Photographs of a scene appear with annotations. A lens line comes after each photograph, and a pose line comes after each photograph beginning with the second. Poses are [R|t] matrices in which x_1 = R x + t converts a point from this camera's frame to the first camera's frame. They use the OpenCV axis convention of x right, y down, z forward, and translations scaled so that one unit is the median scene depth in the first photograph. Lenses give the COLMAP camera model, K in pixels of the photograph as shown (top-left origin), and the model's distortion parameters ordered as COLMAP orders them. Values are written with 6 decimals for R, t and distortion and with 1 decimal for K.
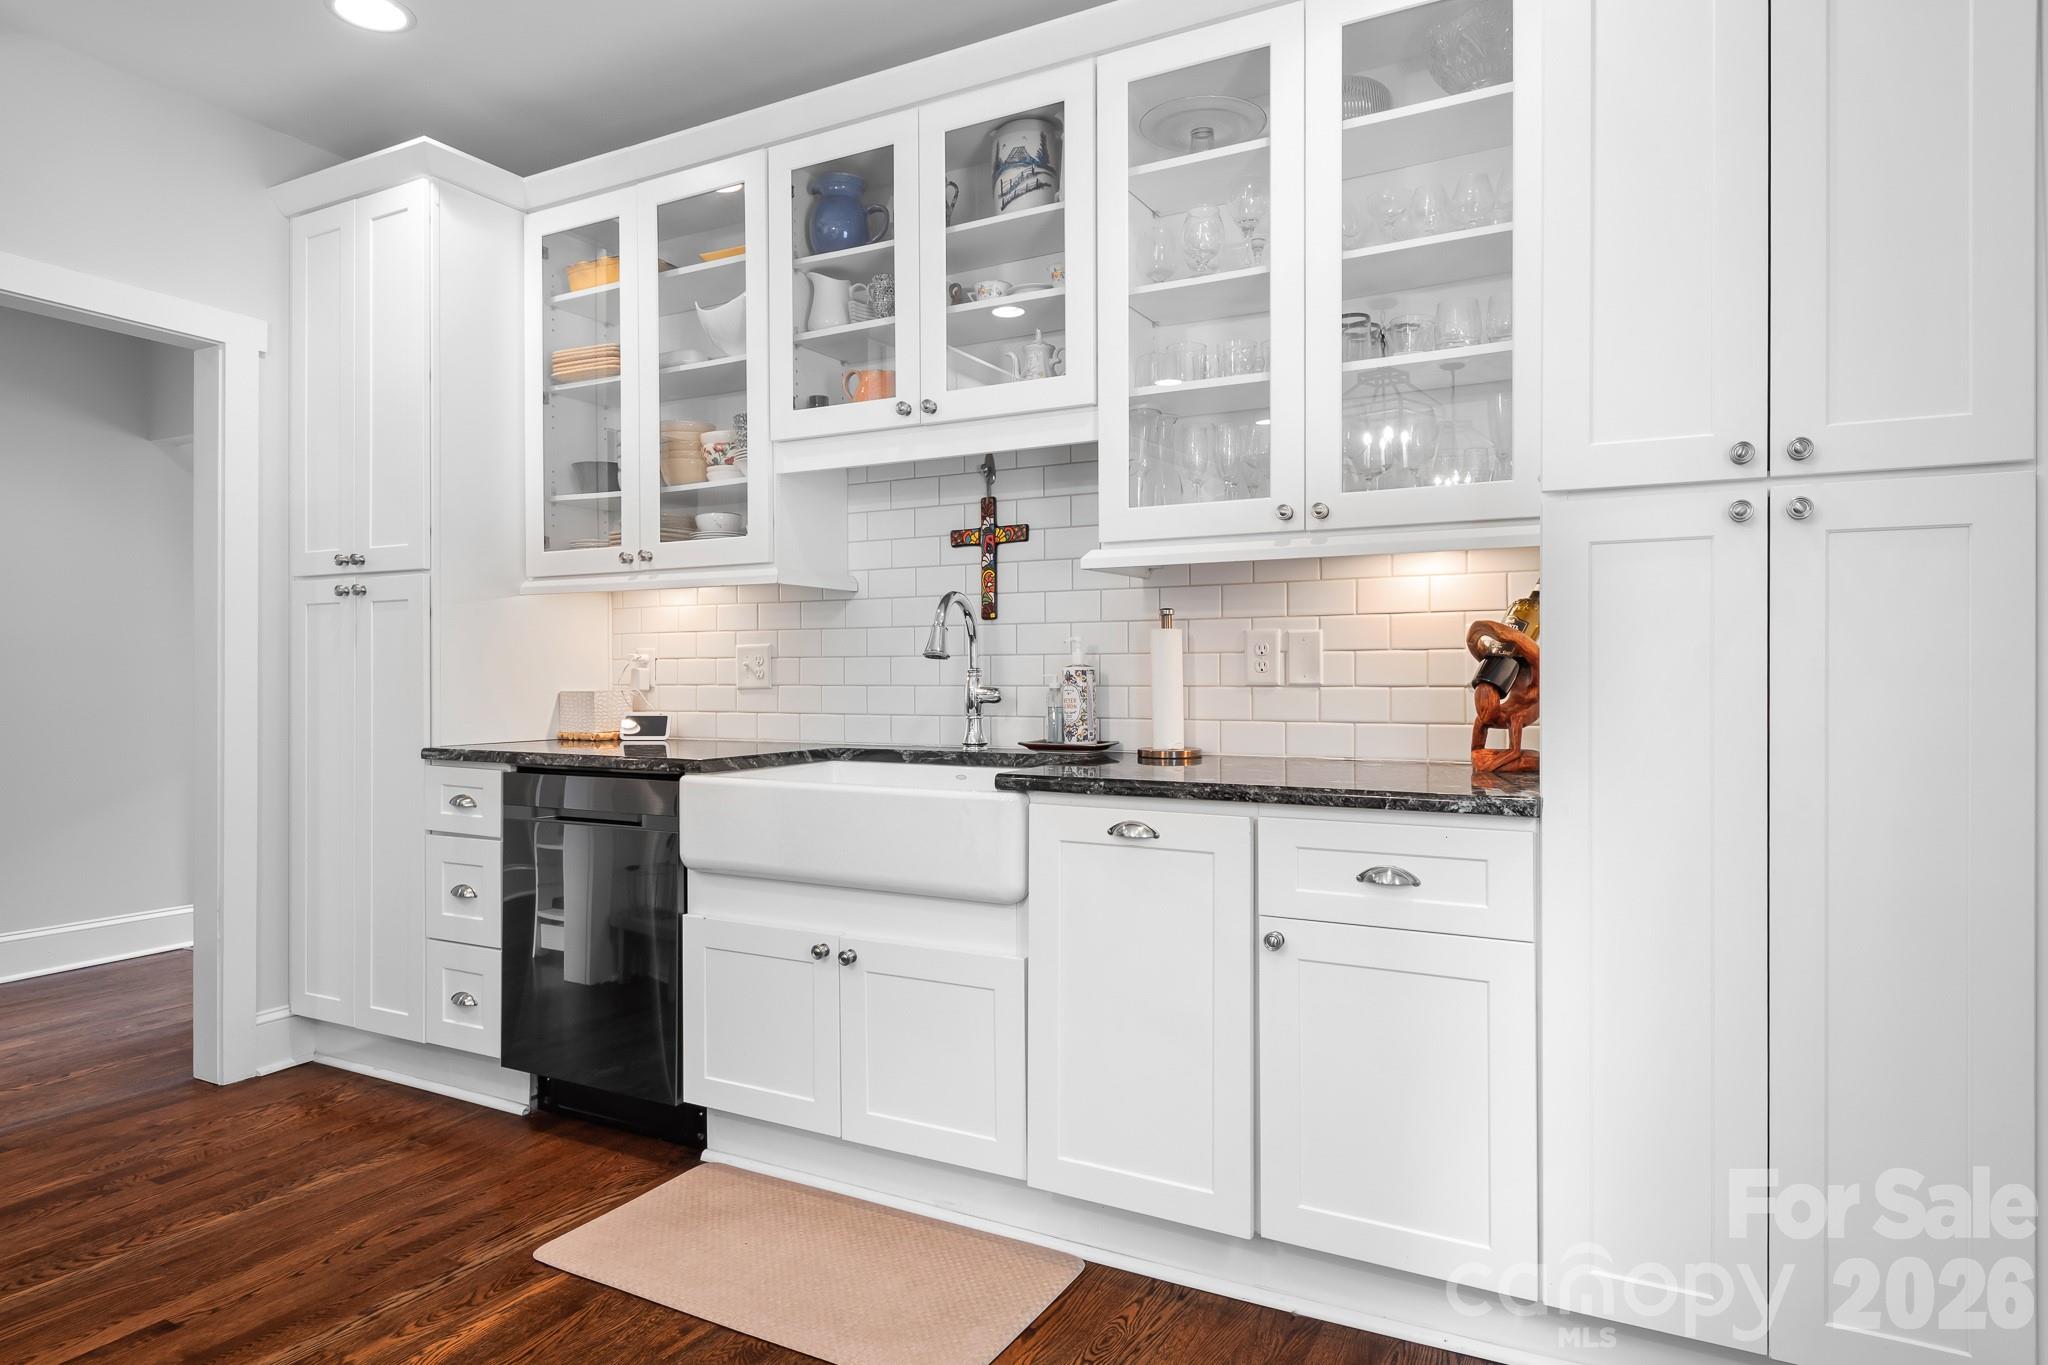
lens RADIAL K [[1187.1, 0, 1027.0], [0, 1187.1, 688.5], [0, 0, 1]] dist [0.008959, -0.000555]
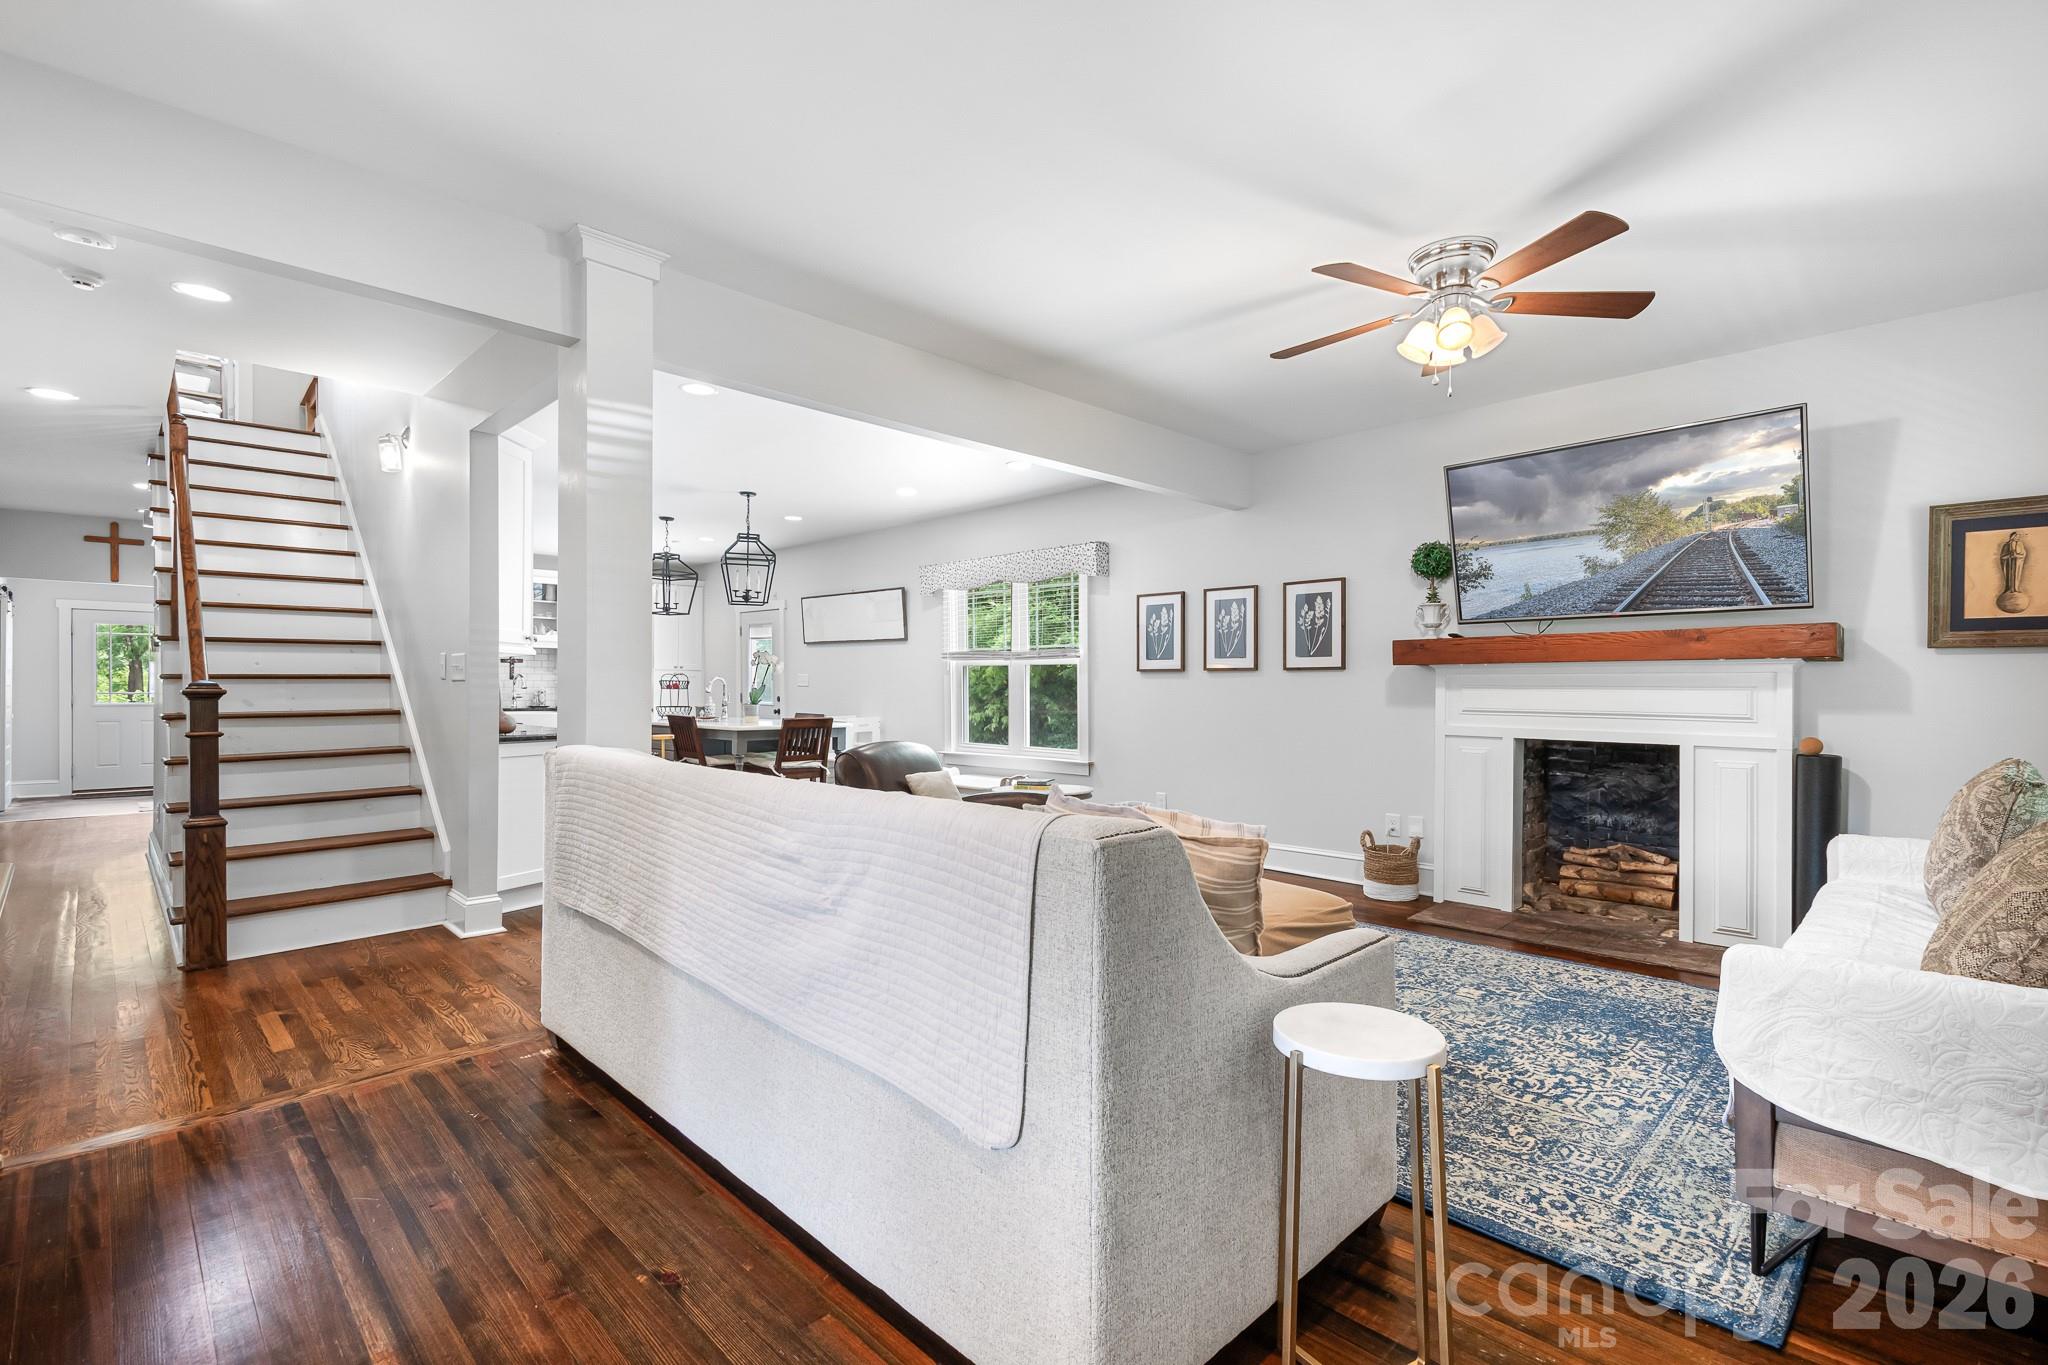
lens RADIAL K [[920.3, 0, 1013.3], [0, 920.3, 684.5], [0, 0, 1]] dist [0.014831, -0.000559]
pose [[0.306816, 0.007597, 0.951739, -2.785916], [0.000586, 0.999966, -0.008170, -0.008843], [-0.951769, 0.003065, 0.306801, -1.889267]]
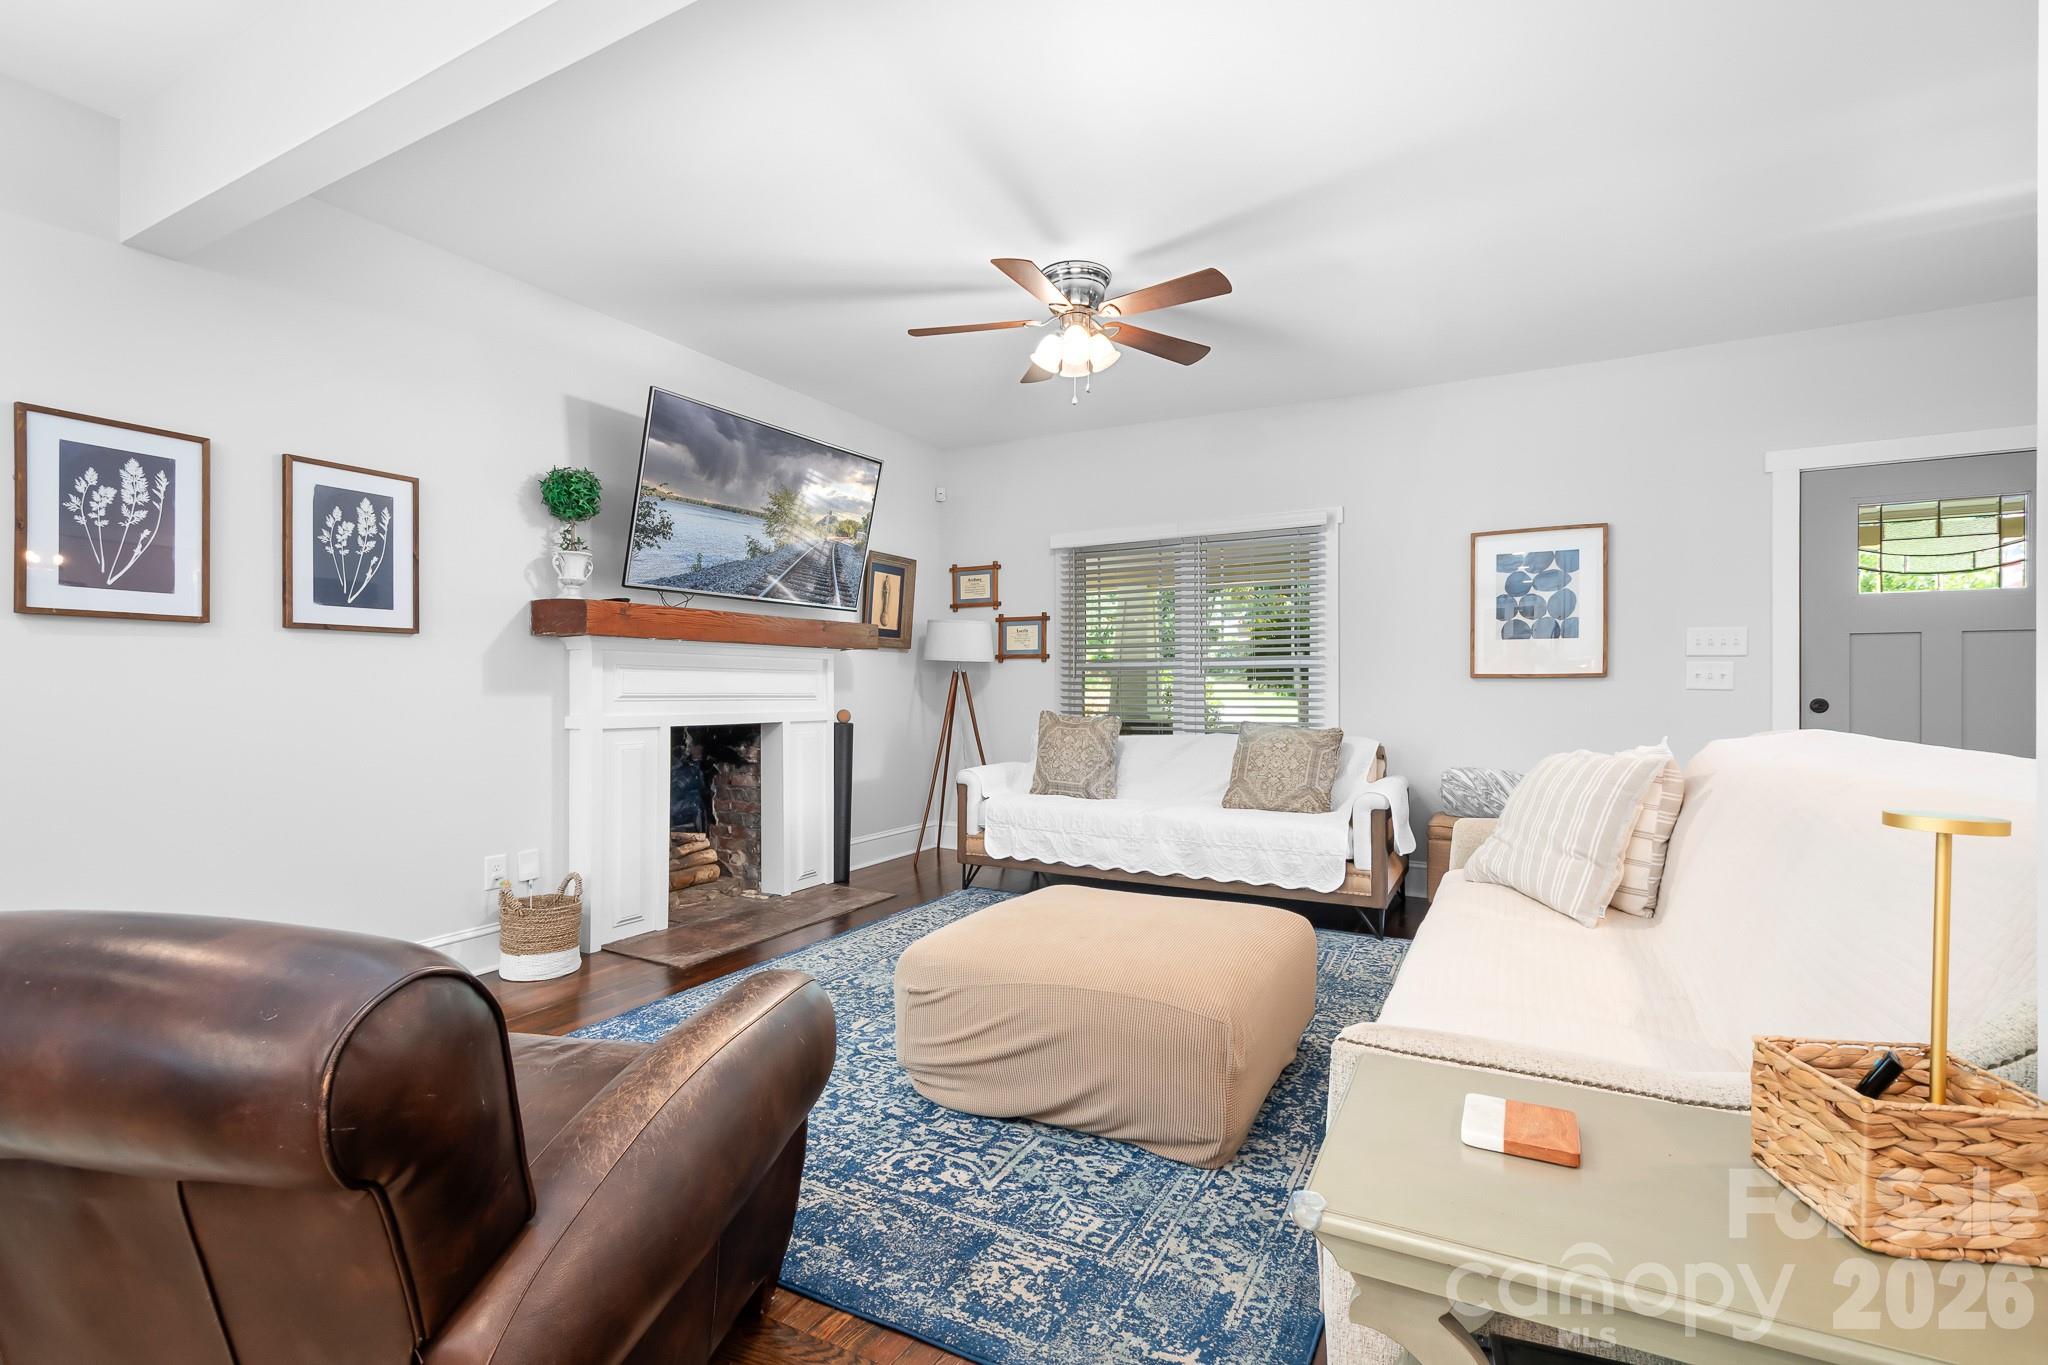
lens RADIAL K [[920.3, 0, 1023.1], [0, 920.3, 689.6], [0, 0, 1]] dist [0.014831, -0.000559]
pose [[-0.999926, 0.004110, 0.011488, -1.566872], [0.004187, 0.999969, 0.006723, 0.008190], [-0.011460, 0.006770, -0.999911, -0.865194]]
